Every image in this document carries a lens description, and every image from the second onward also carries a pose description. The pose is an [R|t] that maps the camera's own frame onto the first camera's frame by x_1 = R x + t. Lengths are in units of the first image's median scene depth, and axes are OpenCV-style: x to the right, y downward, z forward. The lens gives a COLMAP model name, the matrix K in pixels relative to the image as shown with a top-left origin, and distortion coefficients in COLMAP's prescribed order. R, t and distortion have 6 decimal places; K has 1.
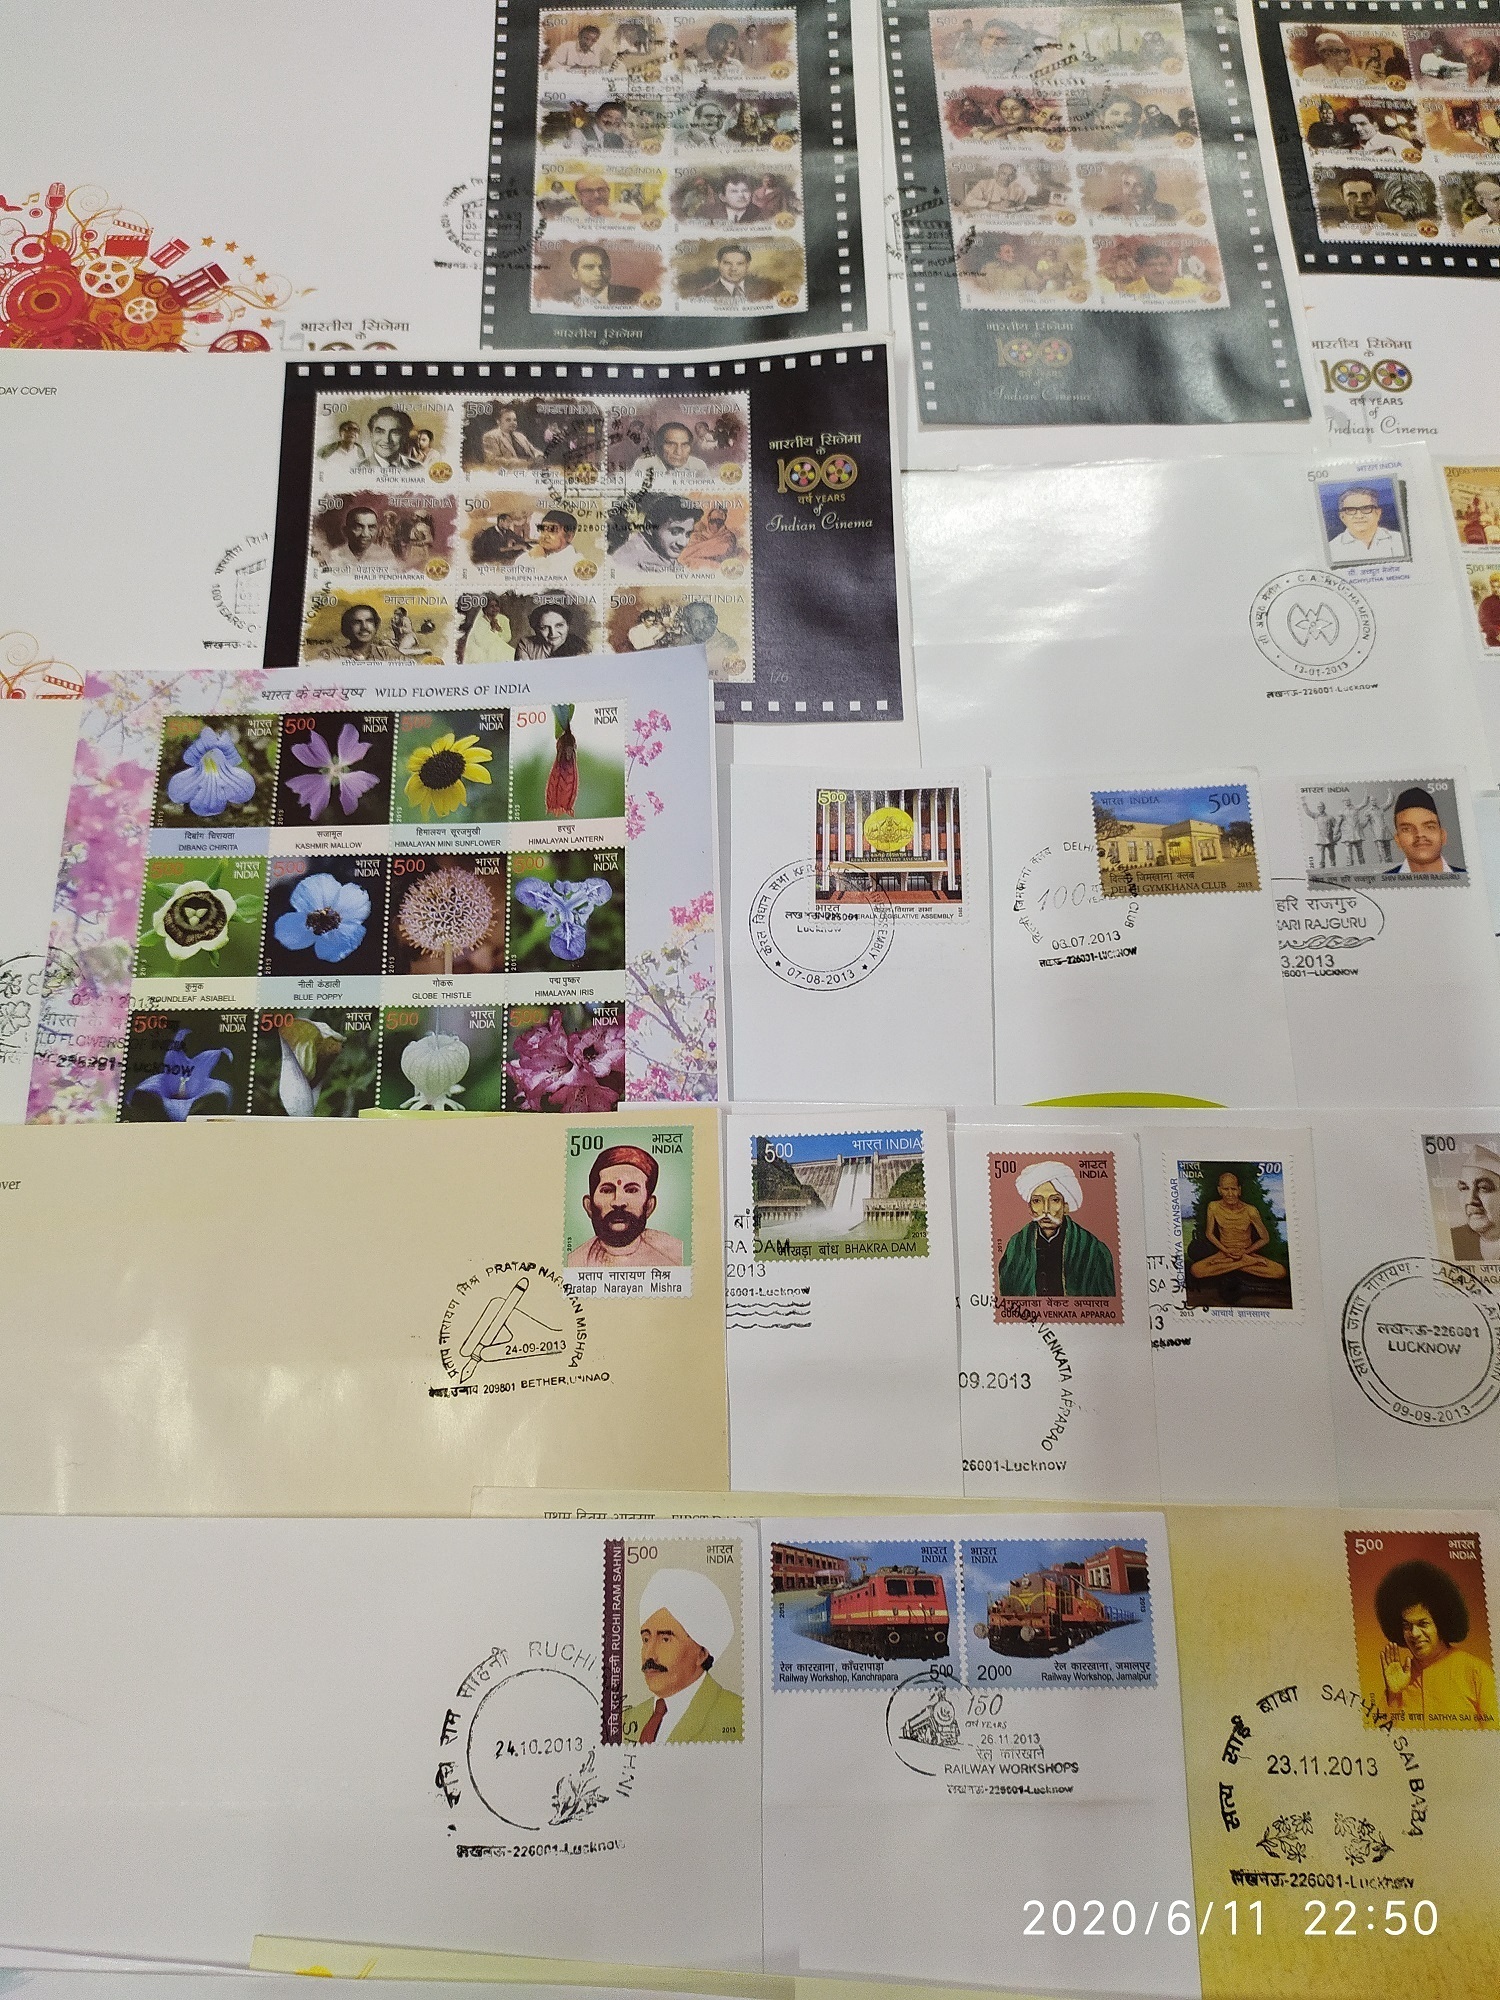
lens RADIAL K [[1533.3, 0, 759.1], [0, 1533.3, 1025.4], [0, 0, 1]] dist [0.013937, -0.037268]
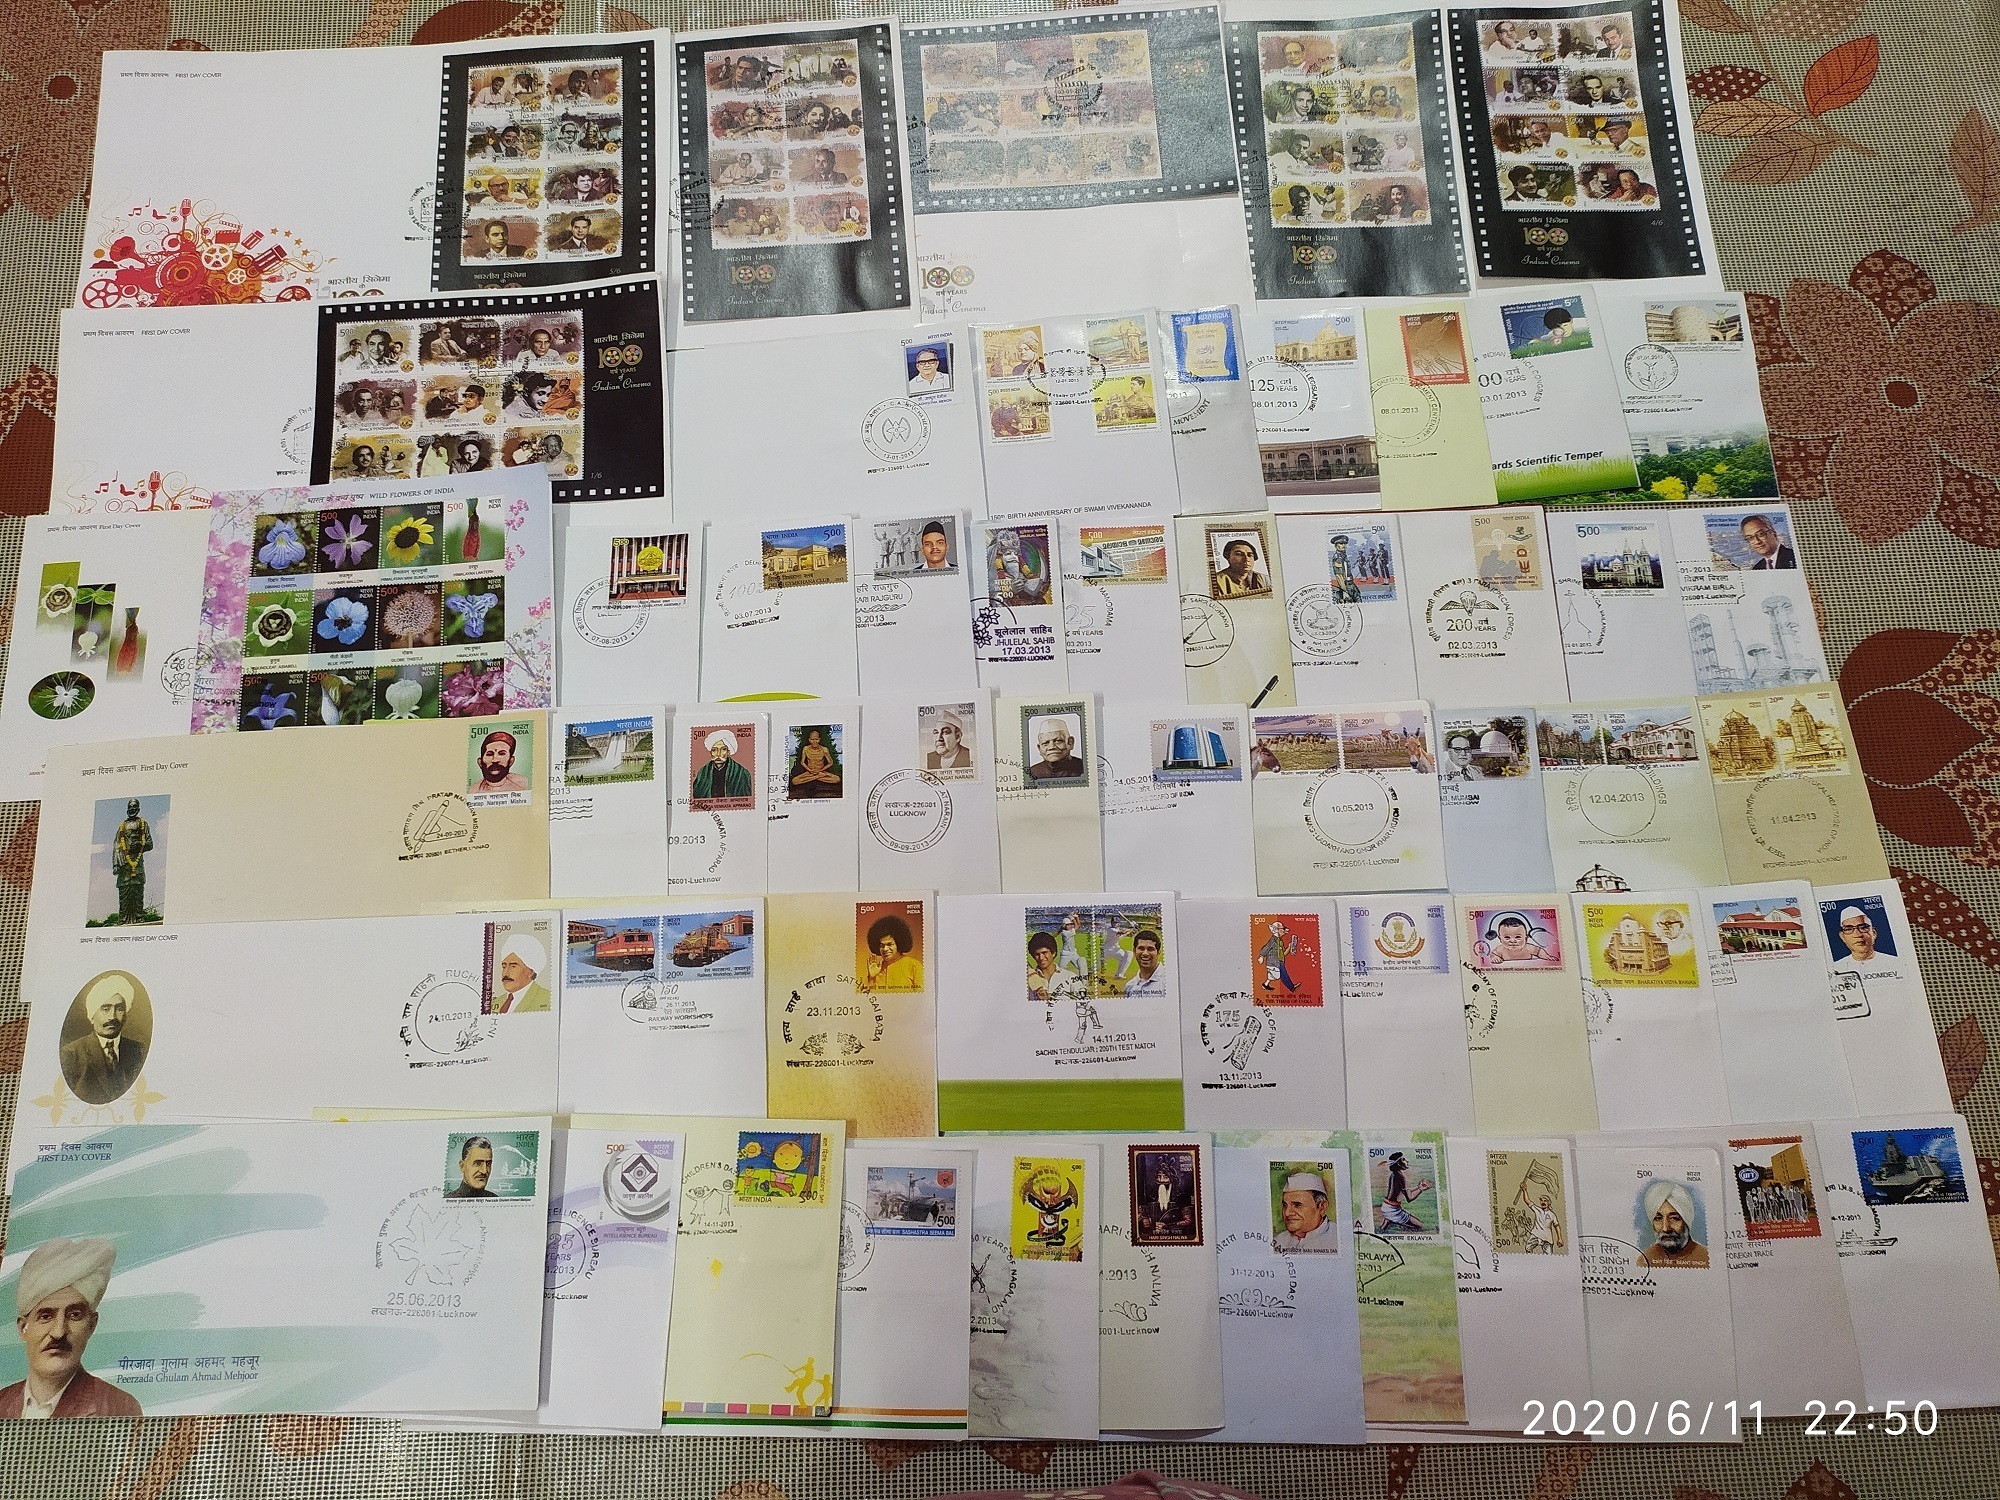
lens RADIAL K [[1535.9, 0, 1000.0], [0, 1535.9, 750.0], [0, 0, 1]] dist [0.043462, -0.090024]
pose [[0.998743, -0.048654, -0.012015, 0.522753], [0.048982, 0.998388, 0.028668, 0.070857], [0.010601, -0.029220, 0.999517, -0.865940]]
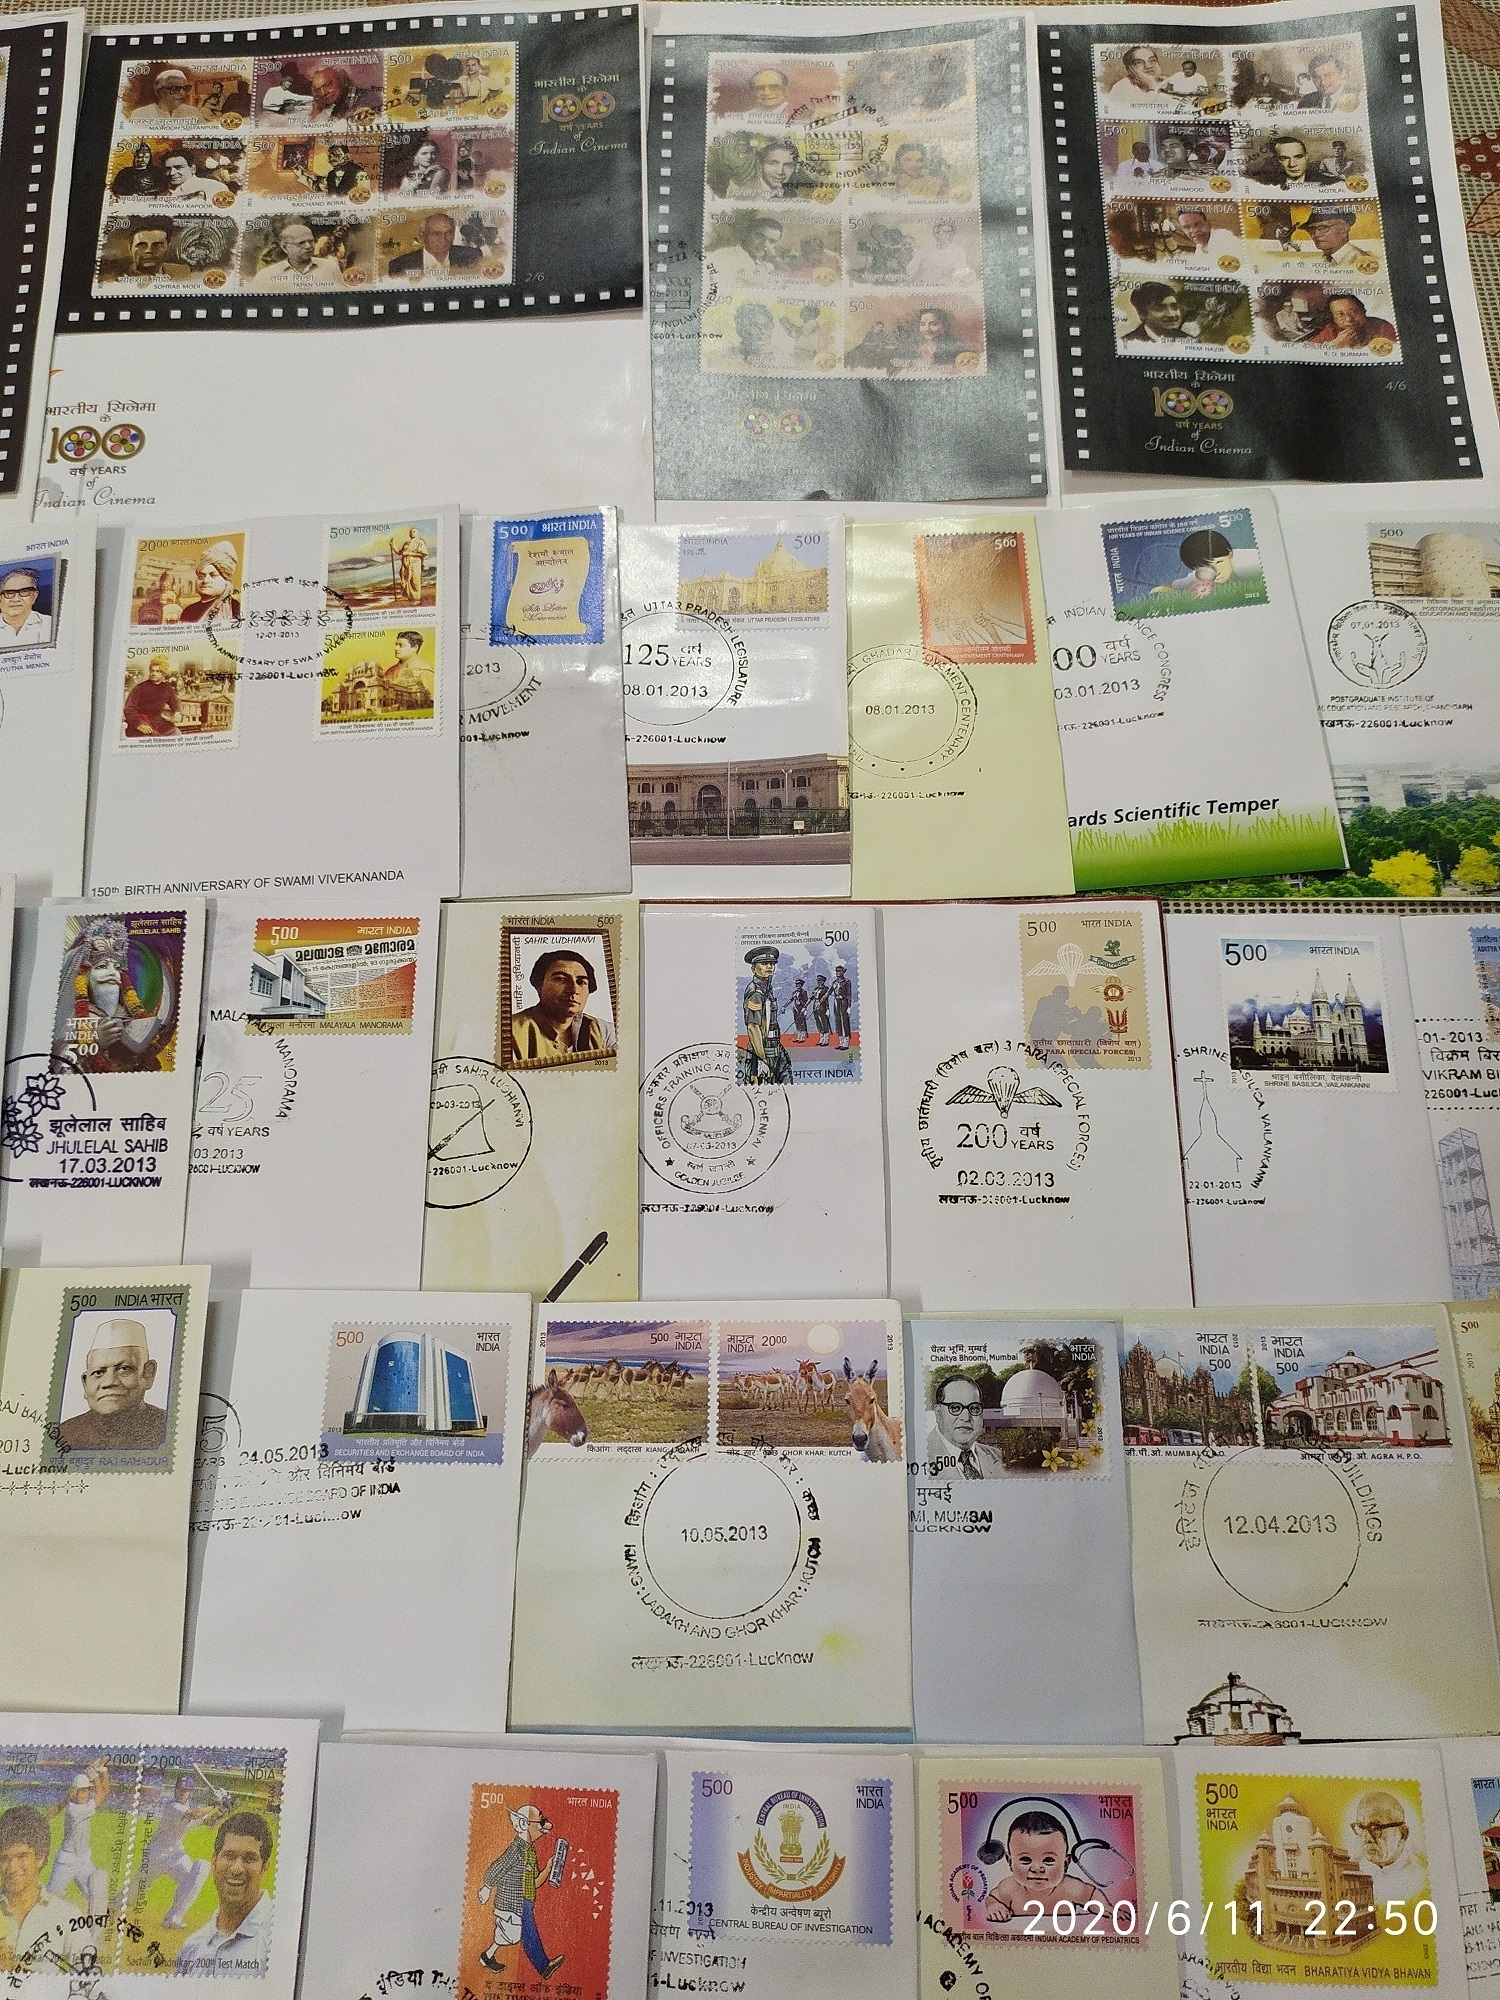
lens RADIAL K [[1535.9, 0, 760.2], [0, 1535.9, 1009.8], [0, 0, 1]] dist [0.043462, -0.090024]
pose [[0.999679, -0.020422, -0.014961, 0.942344], [0.020483, 0.999783, 0.003883, -0.082045], [0.014879, -0.004188, 0.999881, 0.066387]]
